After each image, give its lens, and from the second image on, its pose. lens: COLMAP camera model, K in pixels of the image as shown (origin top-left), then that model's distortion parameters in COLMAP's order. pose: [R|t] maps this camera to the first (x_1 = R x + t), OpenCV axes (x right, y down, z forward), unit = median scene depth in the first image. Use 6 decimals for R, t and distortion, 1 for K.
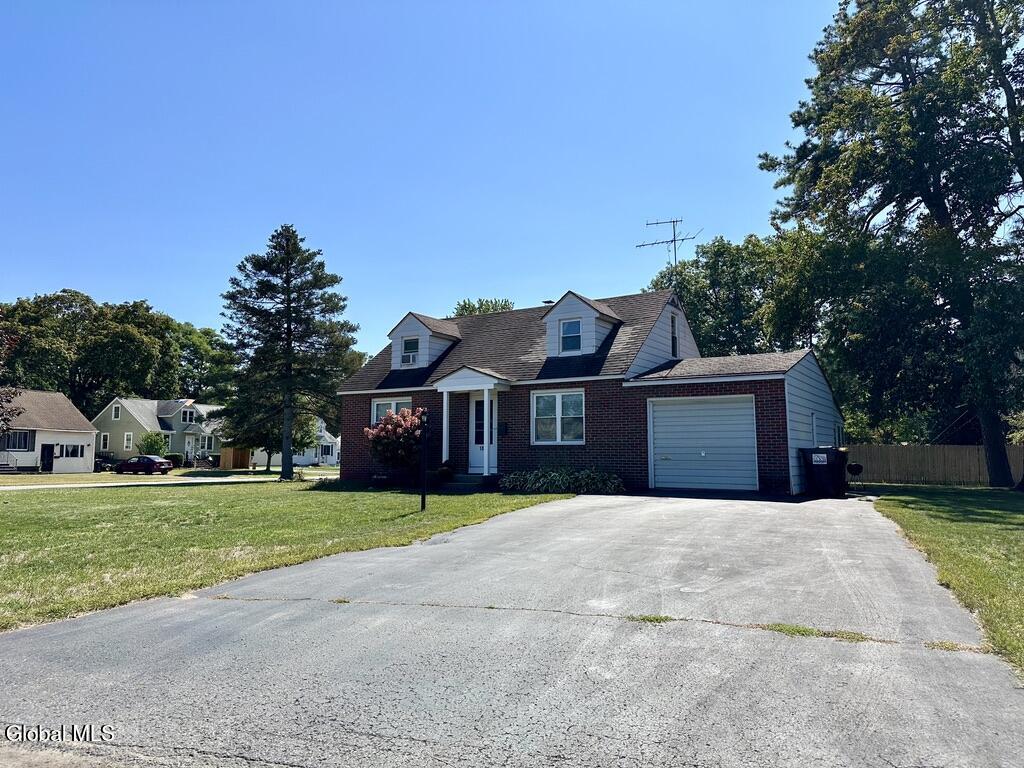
lens RADIAL K [[718.0, 0, 521.7], [0, 718.0, 386.6], [0, 0, 1]] dist [0.062189, -0.078471]
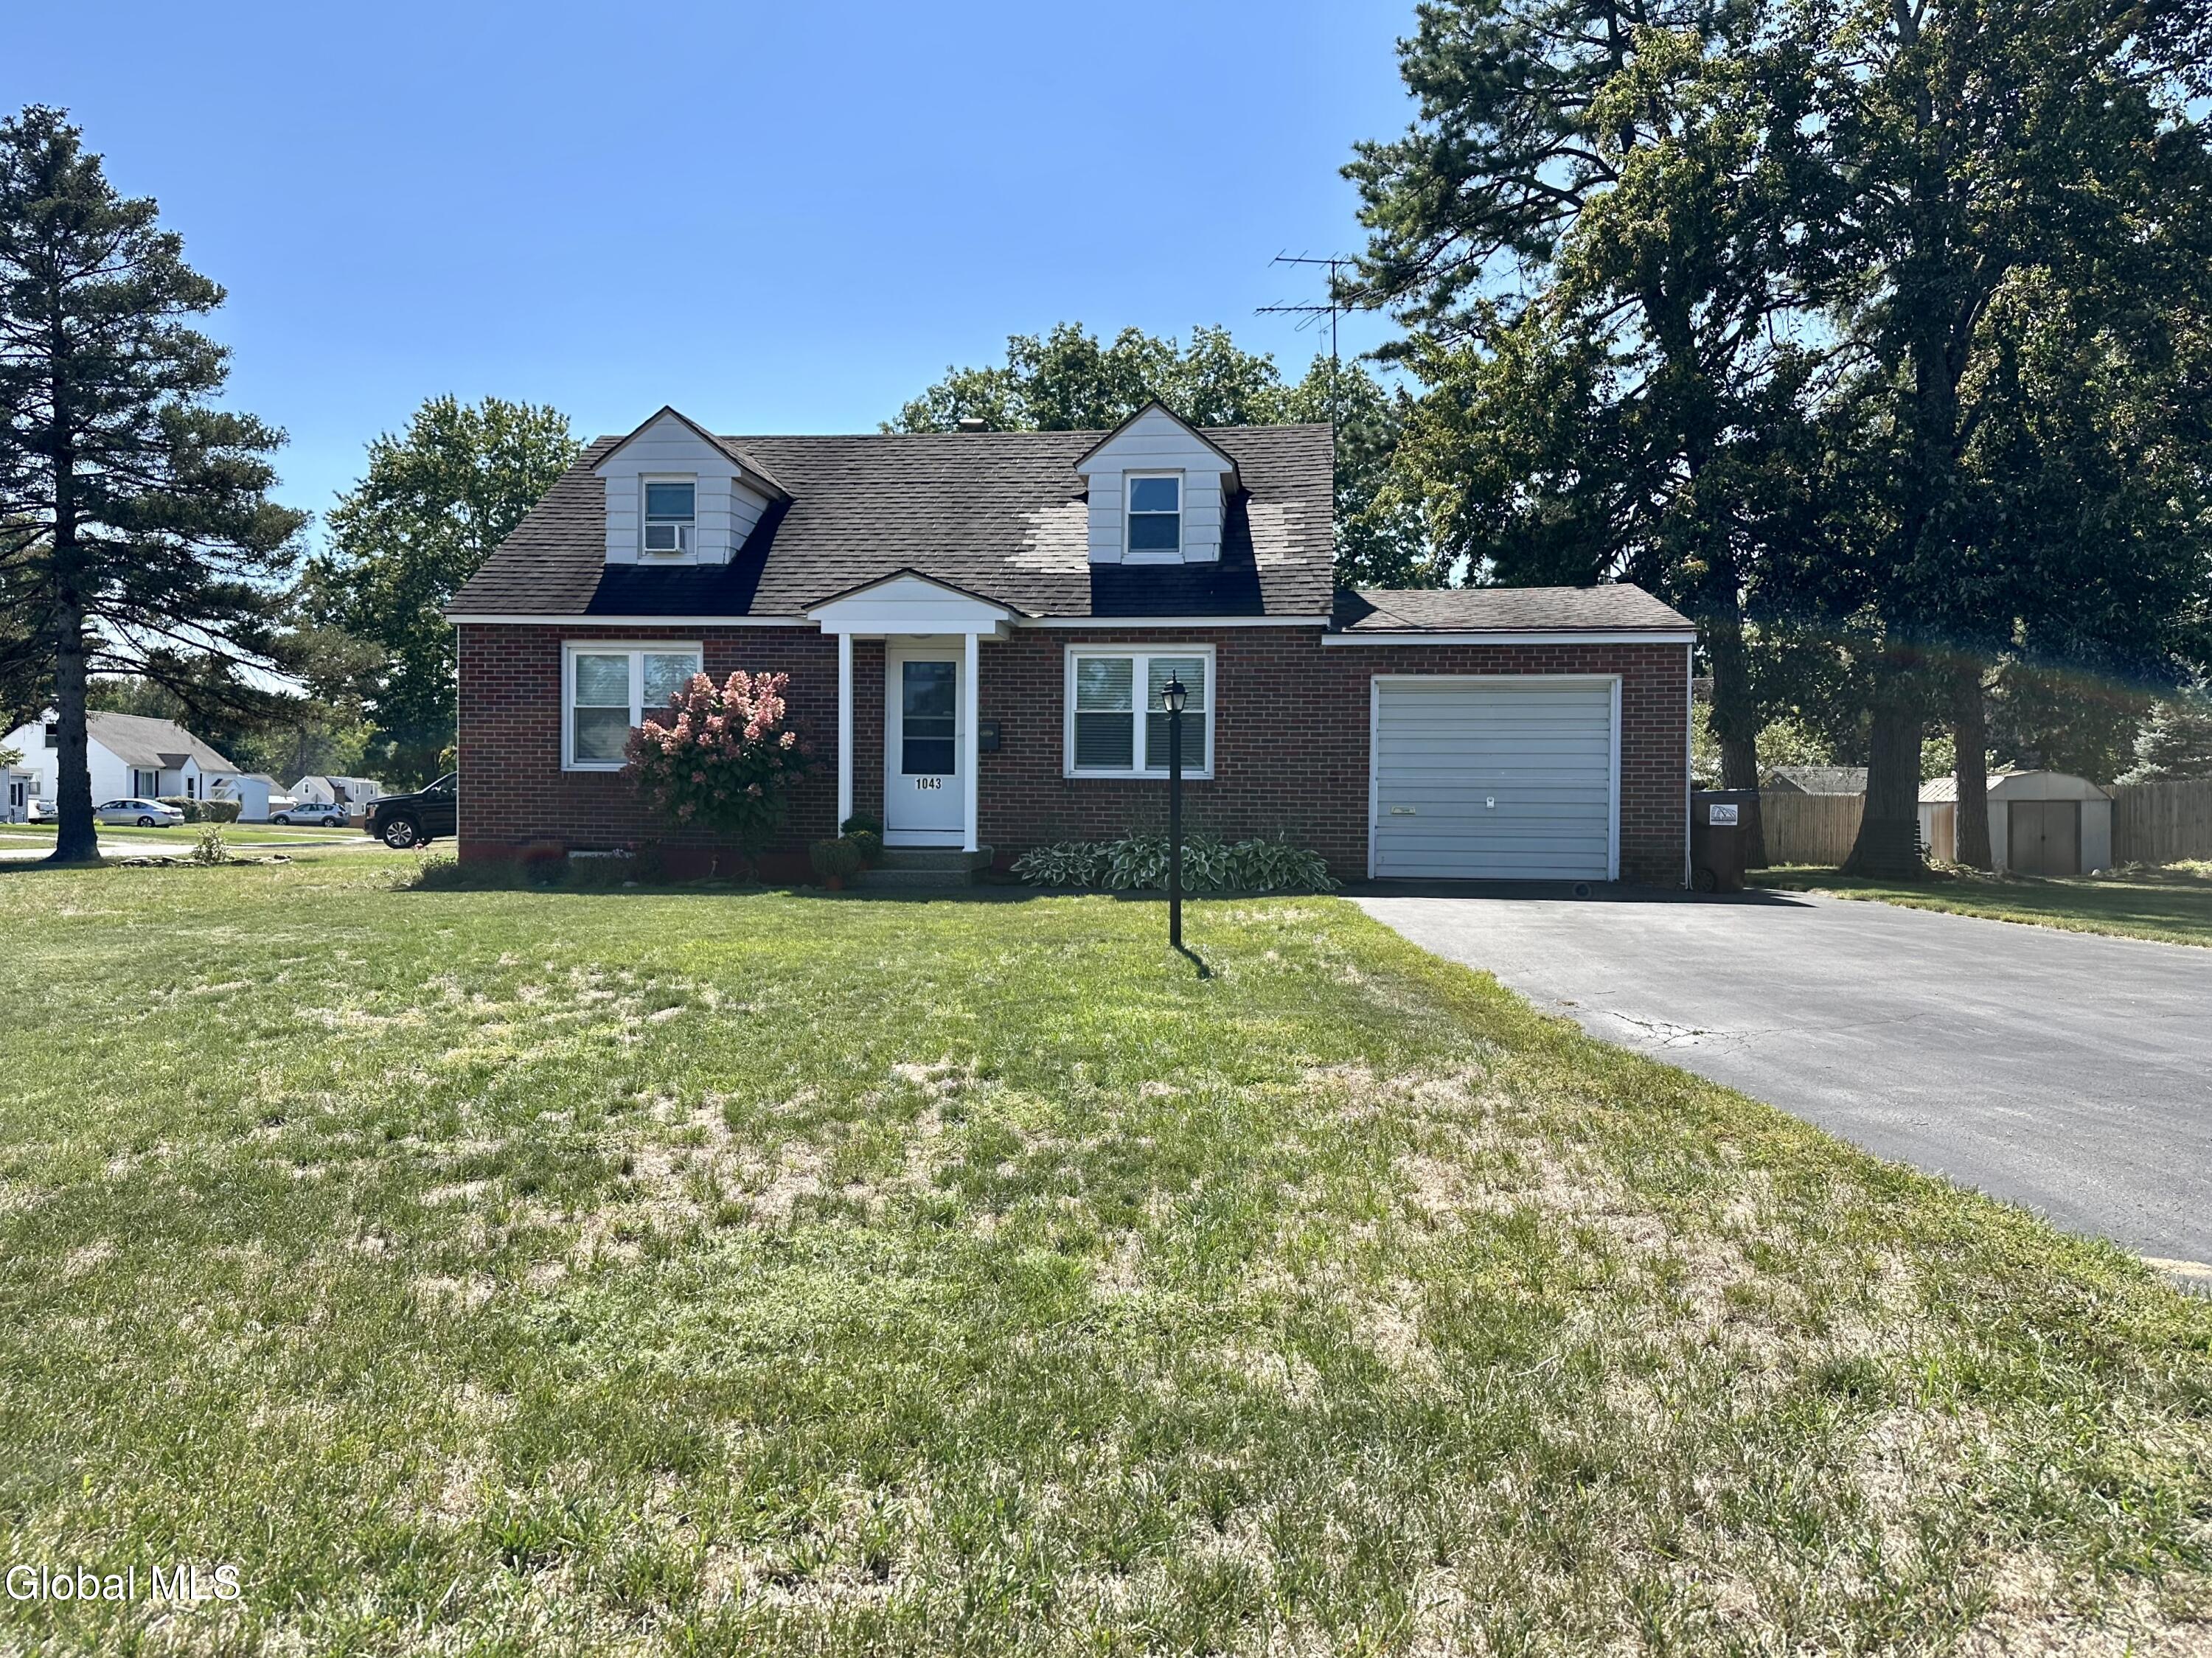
lens RADIAL K [[1551.0, 0, 1124.0], [0, 1551.0, 854.8], [0, 0, 1]] dist [0.062189, -0.078471]
pose [[0.907491, -0.003692, 0.420056, -0.319877], [-0.050272, 0.991820, 0.117325, 0.019140], [-0.417053, -0.127588, 0.899882, 0.179992]]
